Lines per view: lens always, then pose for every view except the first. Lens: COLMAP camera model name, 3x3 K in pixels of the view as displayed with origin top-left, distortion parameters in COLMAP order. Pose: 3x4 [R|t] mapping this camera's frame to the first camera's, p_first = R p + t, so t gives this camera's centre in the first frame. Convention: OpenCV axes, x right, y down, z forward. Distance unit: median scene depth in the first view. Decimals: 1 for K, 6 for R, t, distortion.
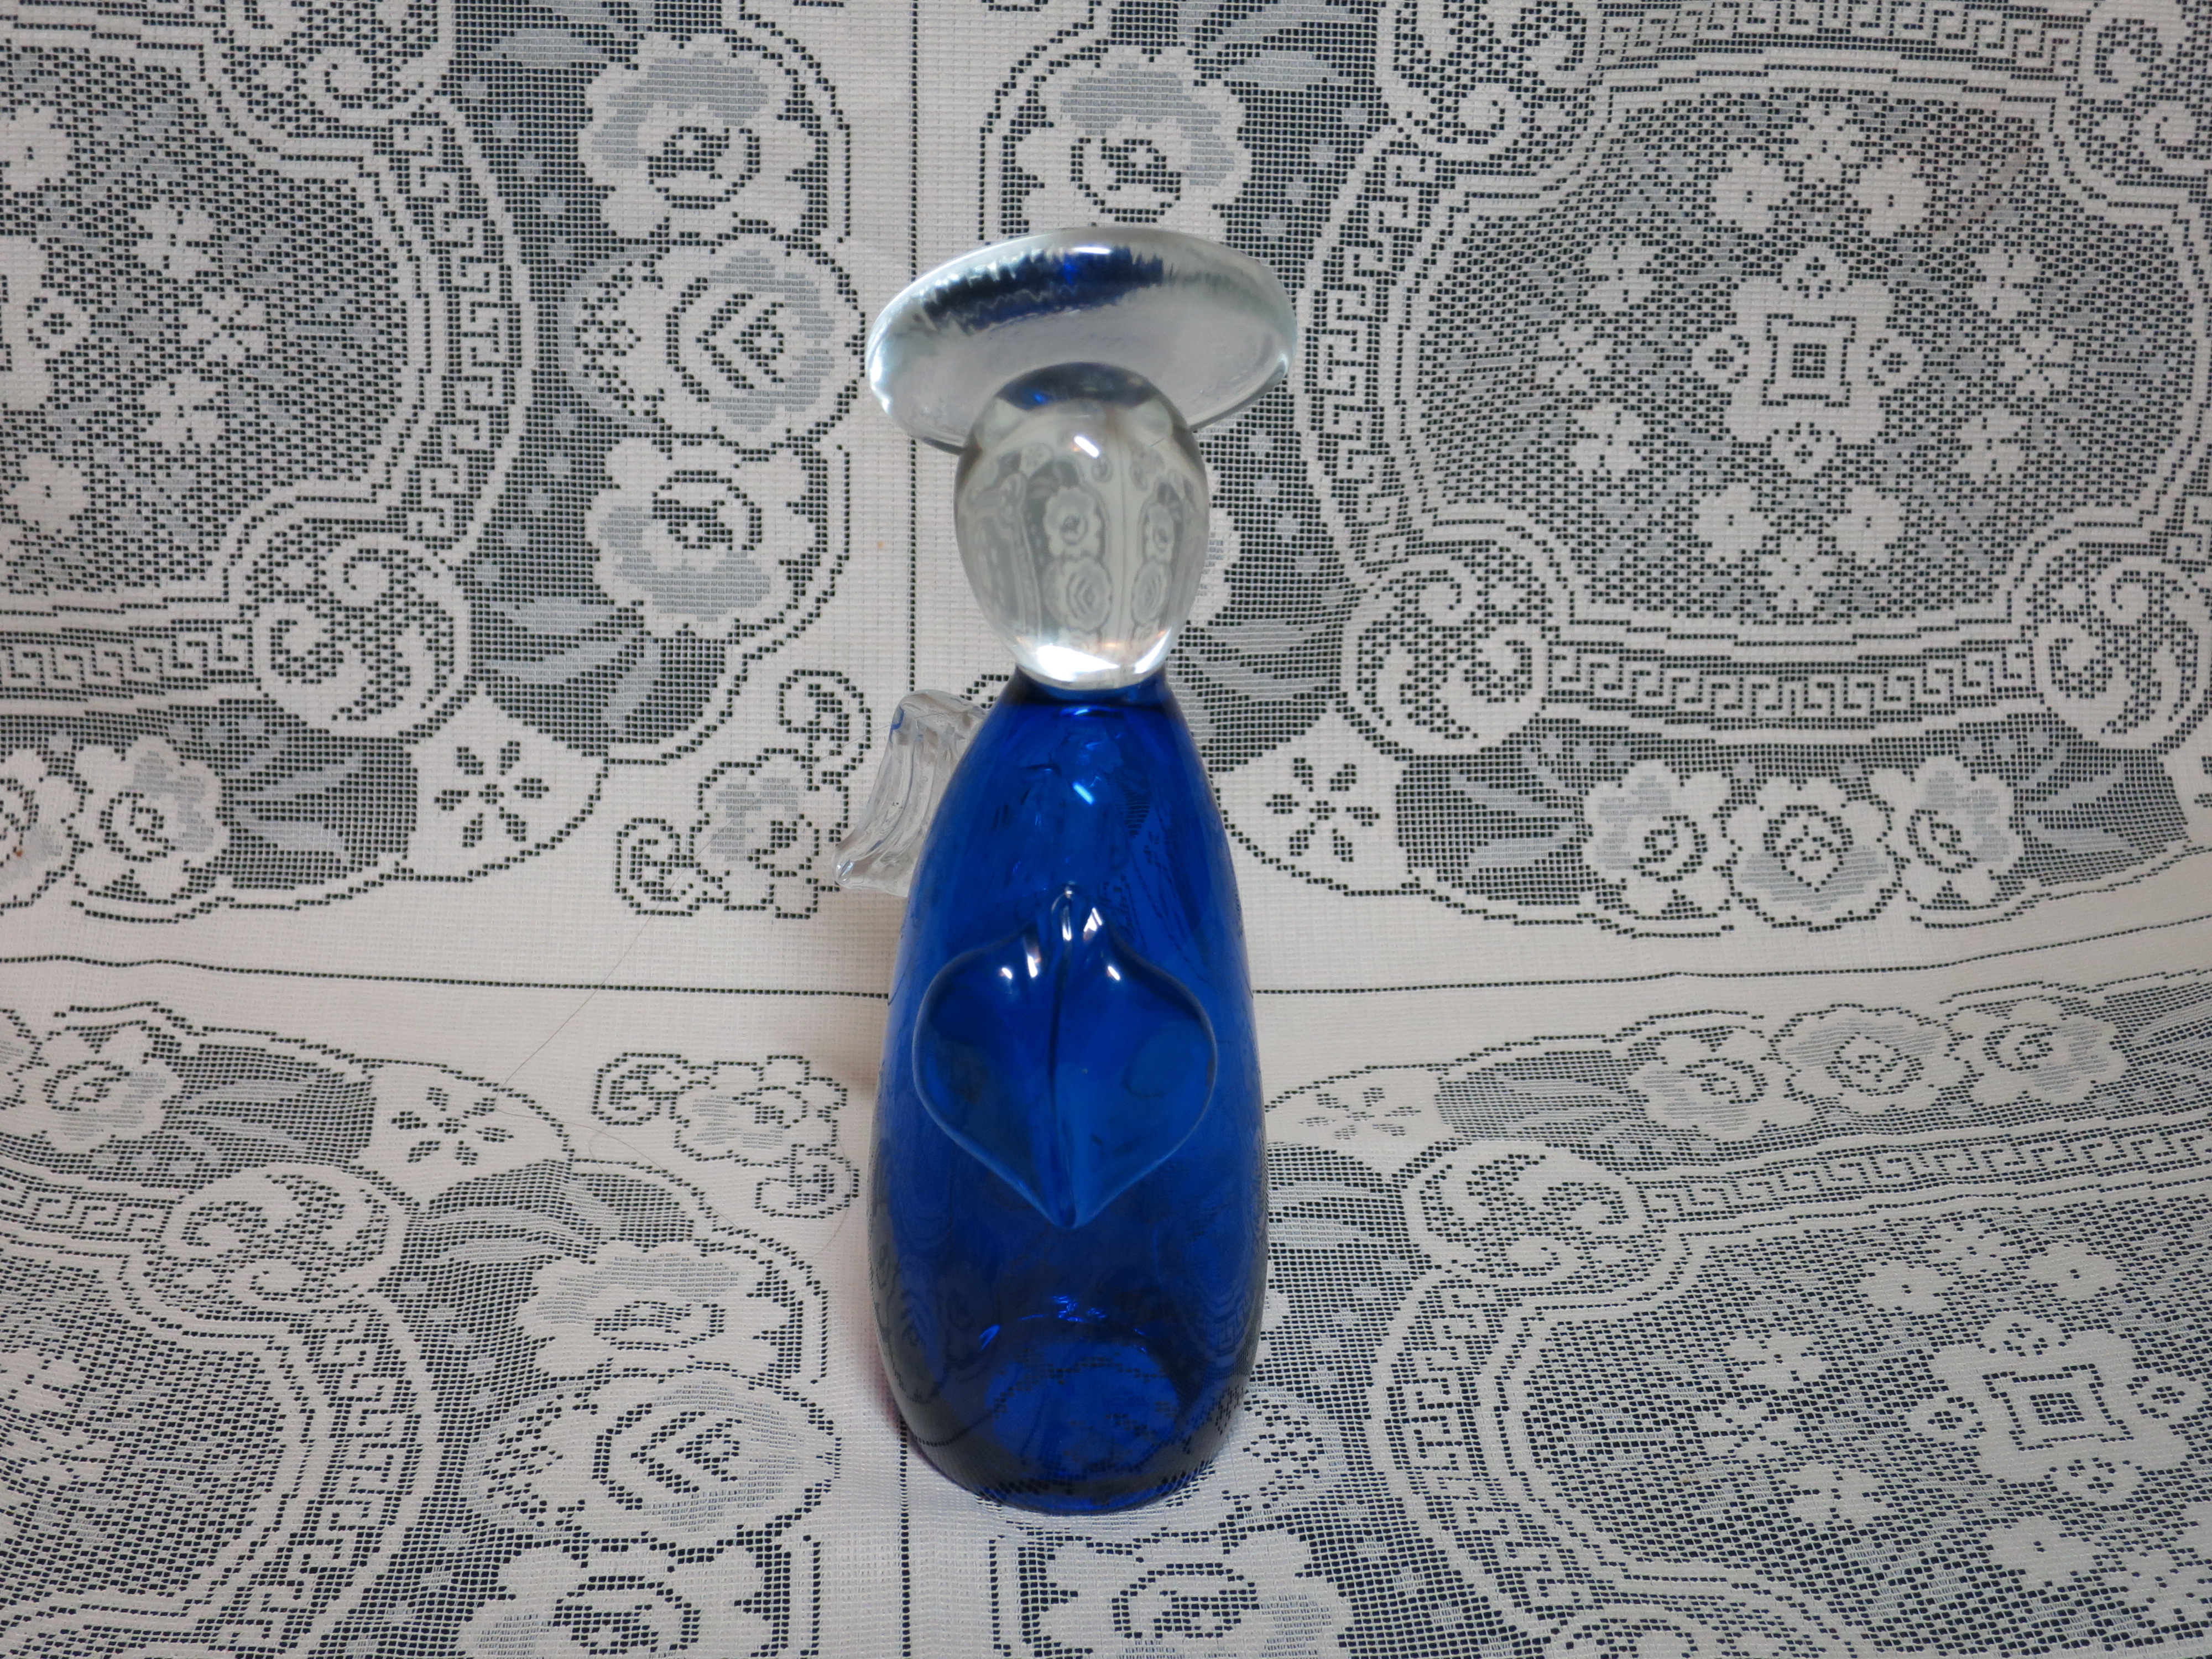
lens RADIAL K [[2702.6, 0, 1109.5], [0, 2702.6, 820.5], [0, 0, 1]] dist [-0.115336, 0.000000]
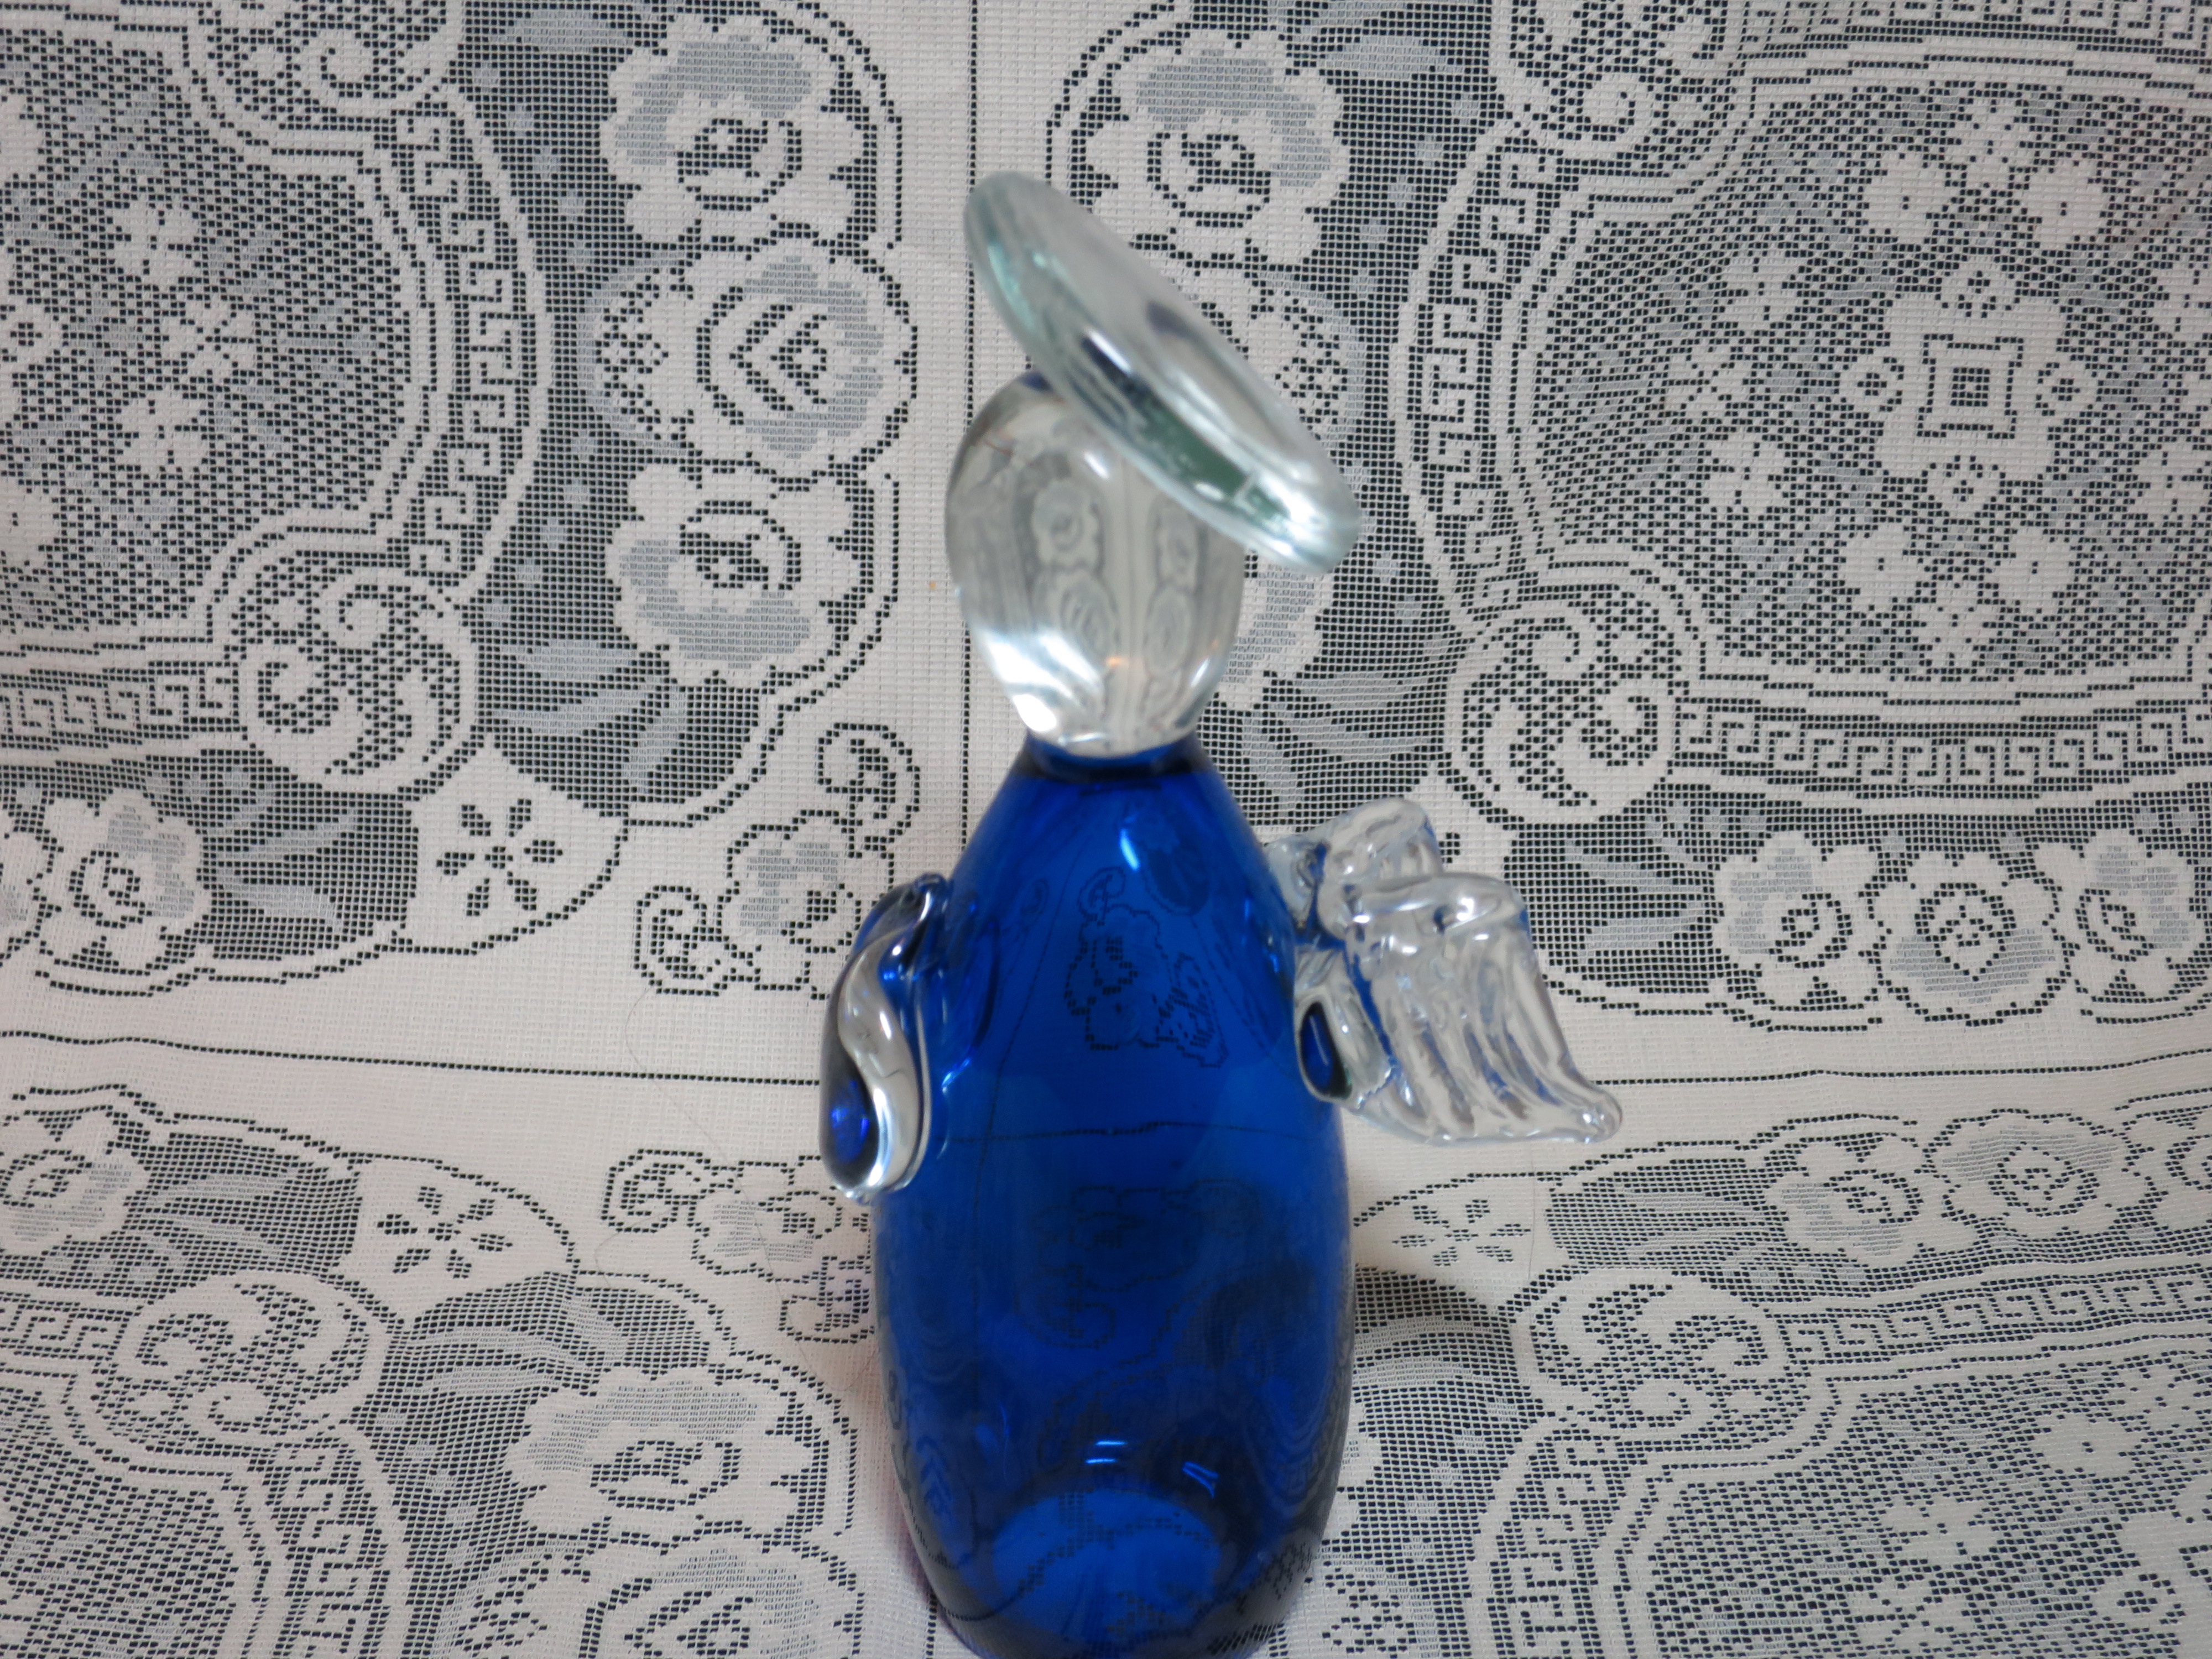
lens RADIAL K [[2702.6, 0, 1107.8], [0, 2702.6, 820.5], [0, 0, 1]] dist [-0.115336, 0.000000]
pose [[0.999410, 0.009869, -0.032903, 0.004006], [-0.010279, 0.999871, -0.012311, -0.013512], [0.032777, 0.012642, 0.999383, 0.106120]]
